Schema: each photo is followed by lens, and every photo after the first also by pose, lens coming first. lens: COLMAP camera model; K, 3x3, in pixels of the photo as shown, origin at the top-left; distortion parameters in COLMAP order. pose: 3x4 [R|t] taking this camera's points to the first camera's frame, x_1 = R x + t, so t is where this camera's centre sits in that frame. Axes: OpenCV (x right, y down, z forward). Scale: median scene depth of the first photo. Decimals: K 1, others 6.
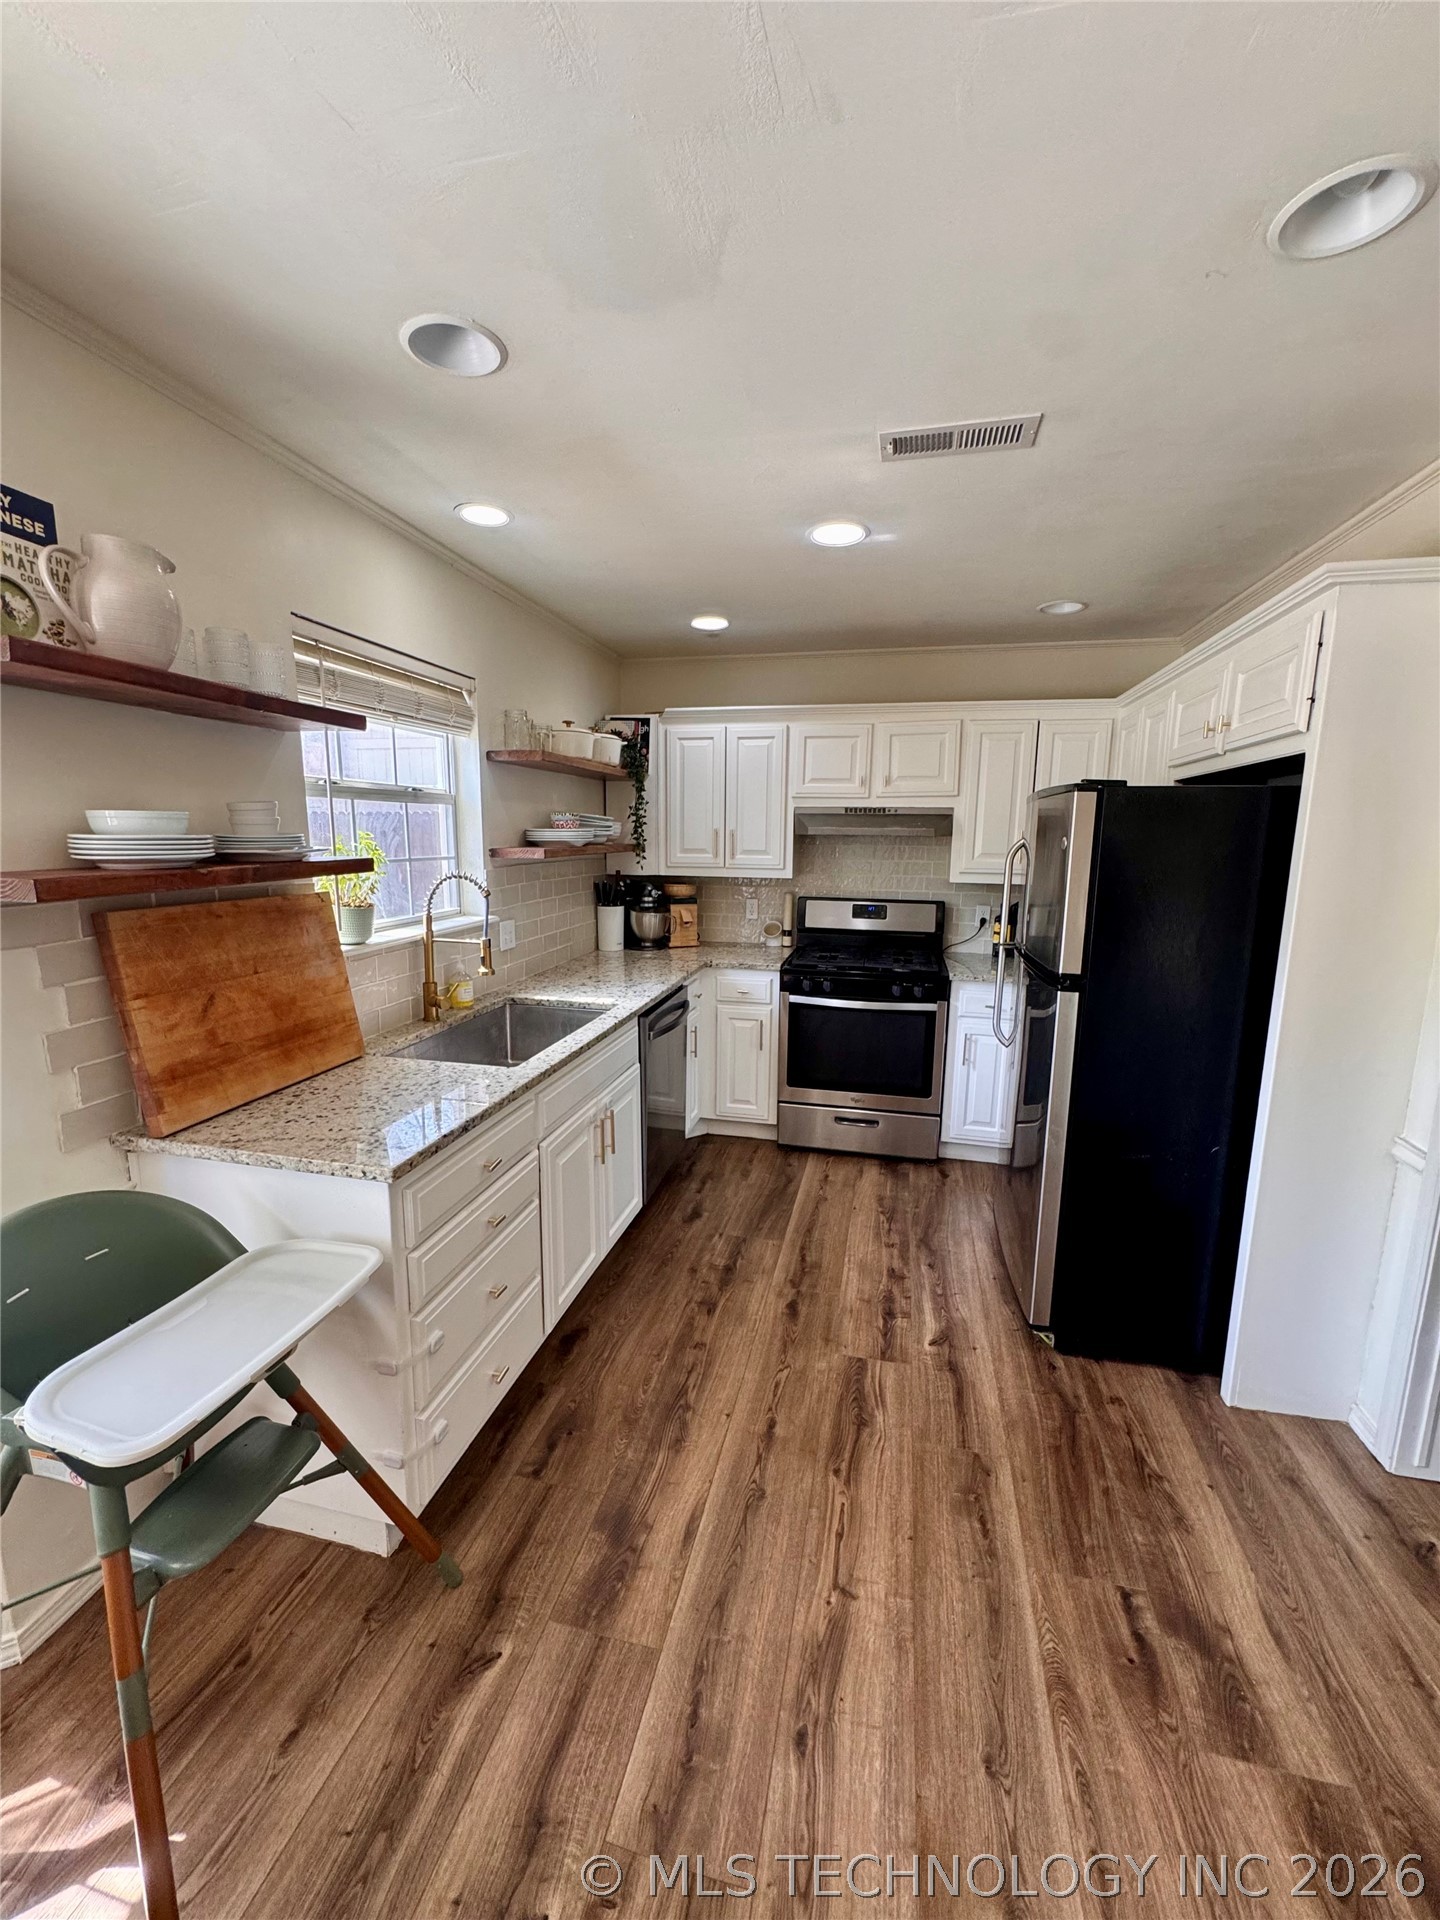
lens RADIAL K [[770.9, 0, 723.3], [0, 770.9, 956.7], [0, 0, 1]] dist [-0.006604, 0.000488]
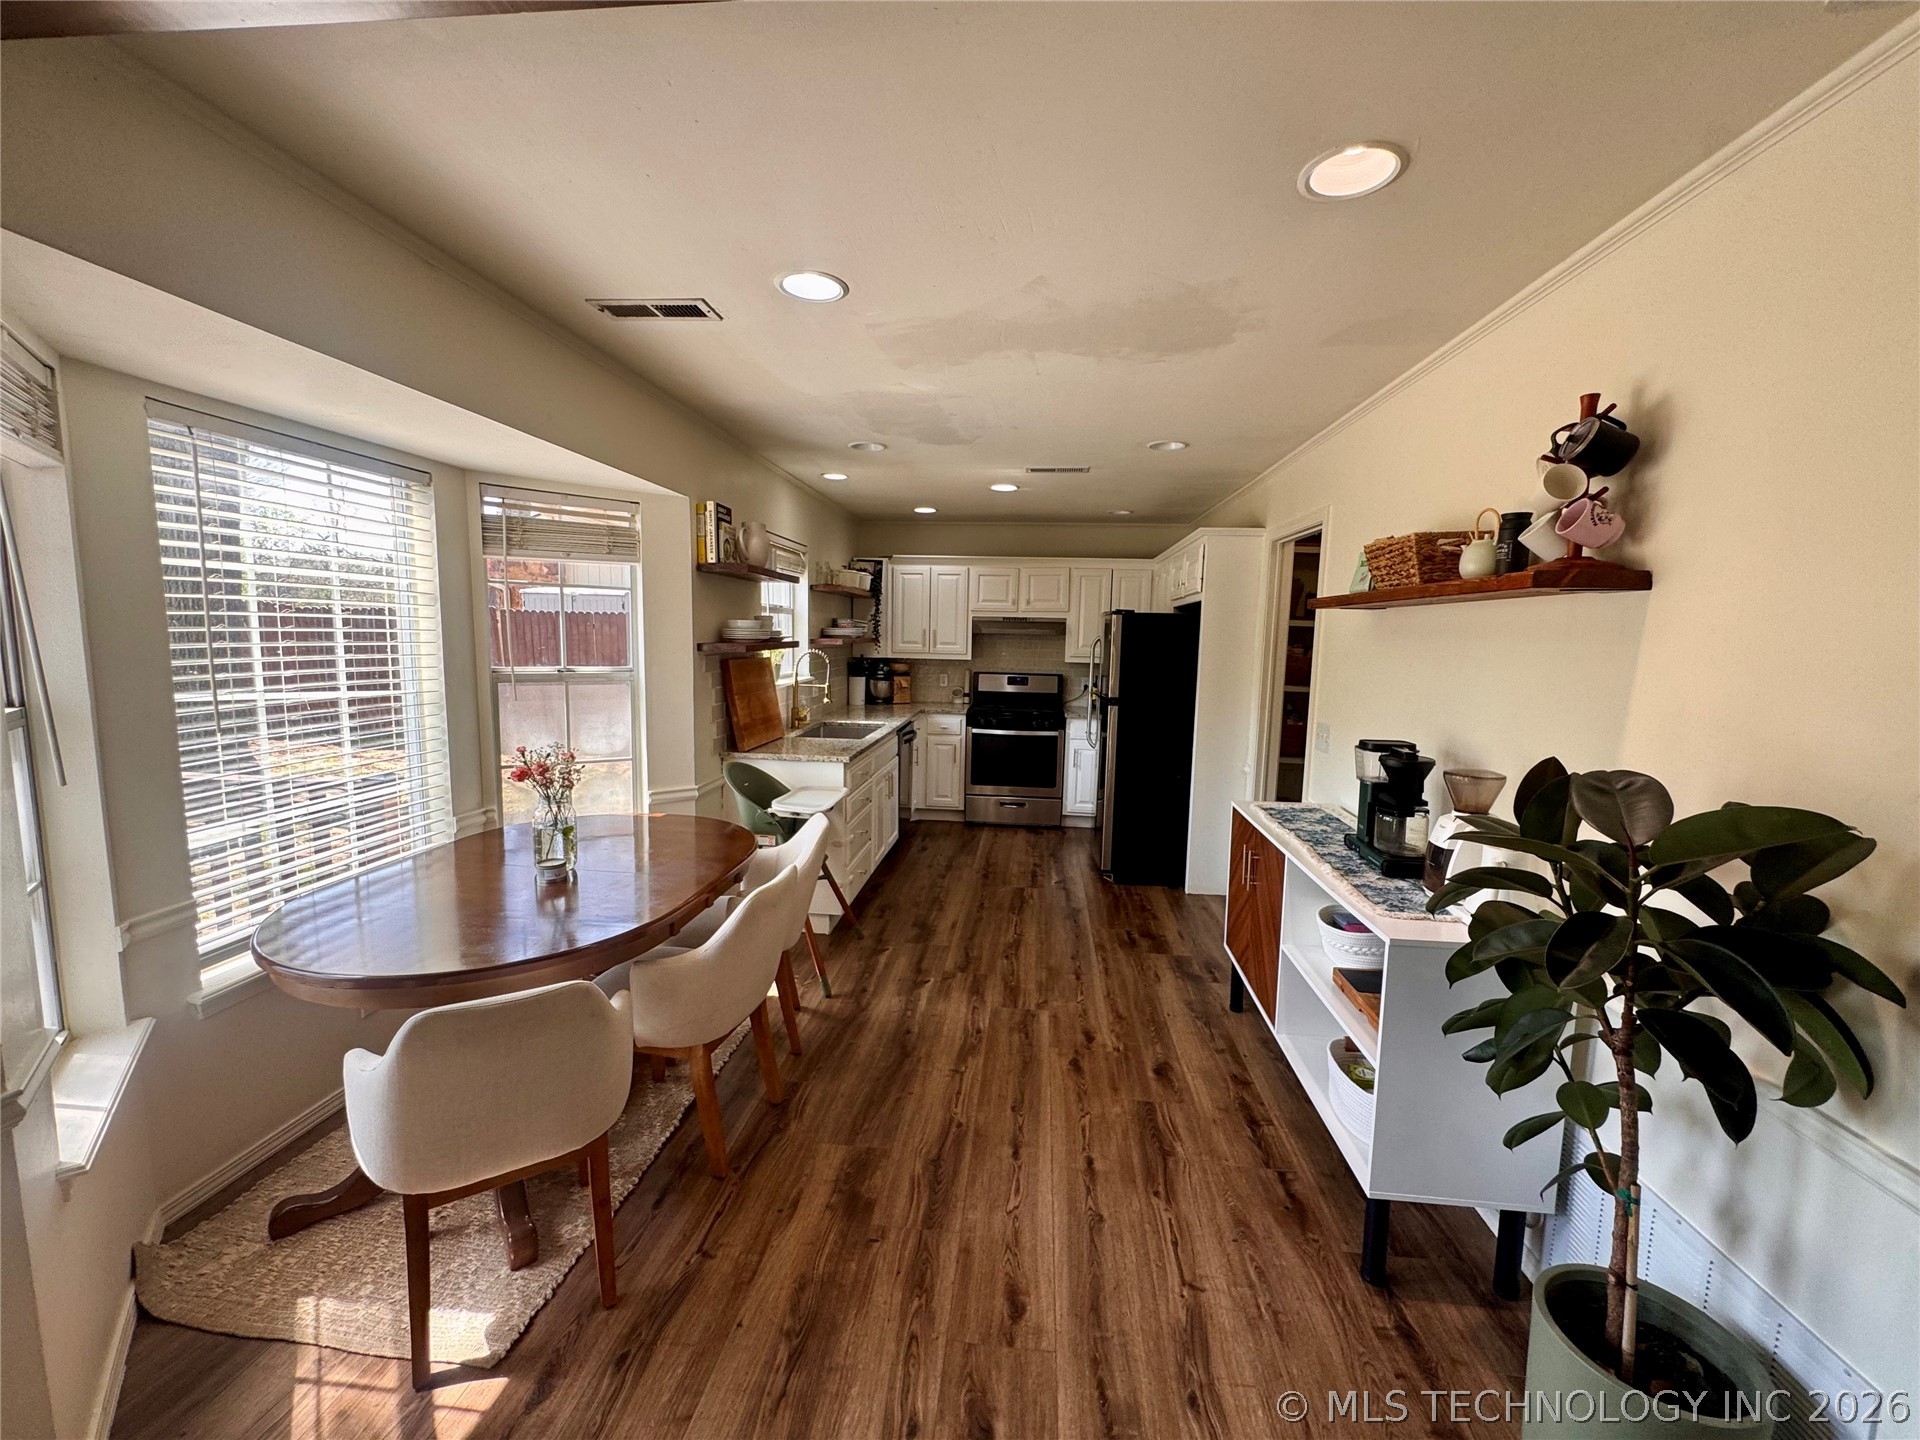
lens RADIAL K [[770.9, 0, 960.6], [0, 770.9, 718.0], [0, 0, 1]] dist [-0.006604, 0.000488]
pose [[0.991785, -0.004319, 0.127841, -0.155386], [0.010564, 0.998781, -0.048211, 0.109471], [-0.127477, 0.049165, 0.990622, -0.665043]]
